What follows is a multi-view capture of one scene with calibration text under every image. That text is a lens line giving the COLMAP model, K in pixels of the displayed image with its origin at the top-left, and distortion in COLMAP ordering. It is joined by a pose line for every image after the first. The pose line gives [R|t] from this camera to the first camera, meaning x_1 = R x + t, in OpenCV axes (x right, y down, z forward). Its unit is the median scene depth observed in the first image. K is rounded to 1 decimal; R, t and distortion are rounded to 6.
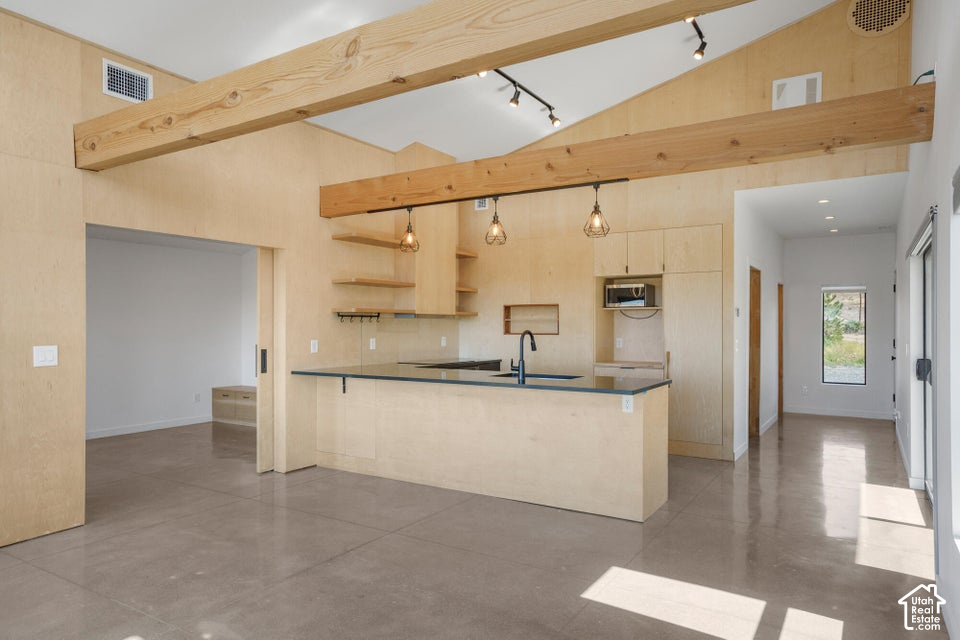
lens RADIAL K [[600.7, 0, 480.0], [0, 600.7, 320.0], [0, 0, 1]] dist [-0.003233, -0.000161]
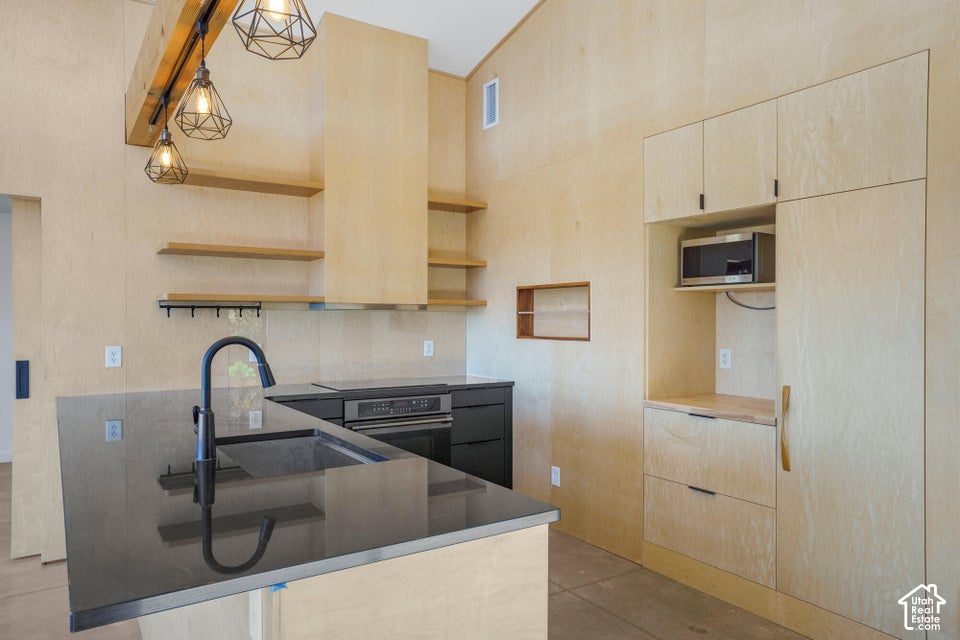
lens RADIAL K [[648.9, 0, 480.0], [0, 648.9, 320.0], [0, 0, 1]] dist [0.010171, 0.001180]
pose [[0.912977, 0.000536, -0.408010, 0.279567], [0.002525, 0.999973, 0.006963, 0.002467], [0.408002, -0.007387, 0.912951, 0.454160]]
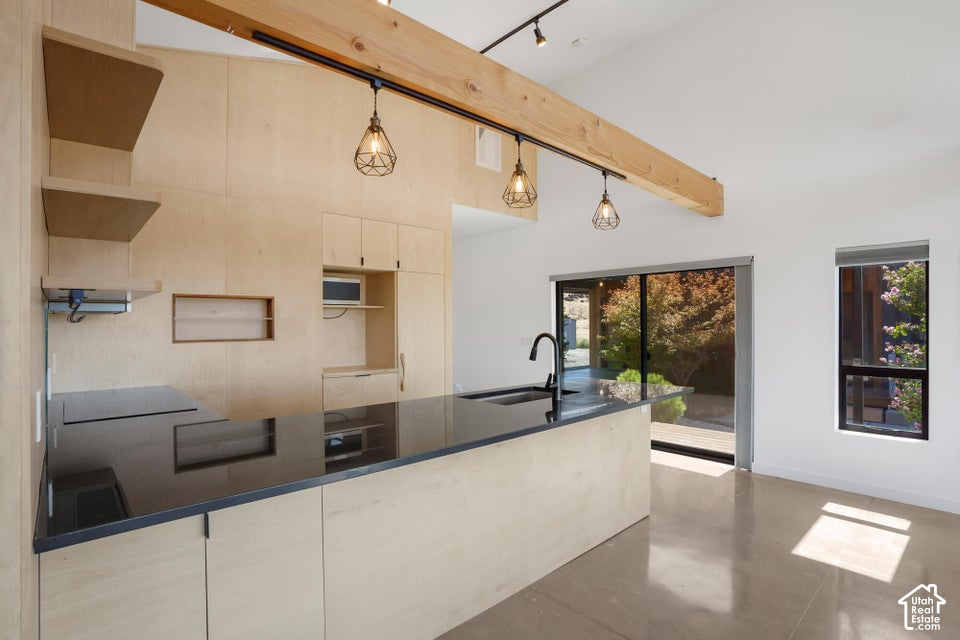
lens RADIAL K [[469.1, 0, 480.0], [0, 469.1, 320.0], [0, 0, 1]] dist [-0.043893, 0.000526]
pose [[0.259654, 0.004229, 0.965692, -0.344156], [-0.001423, 0.999991, -0.003996, 0.002688], [-0.965701, -0.000337, 0.259658, 0.632861]]
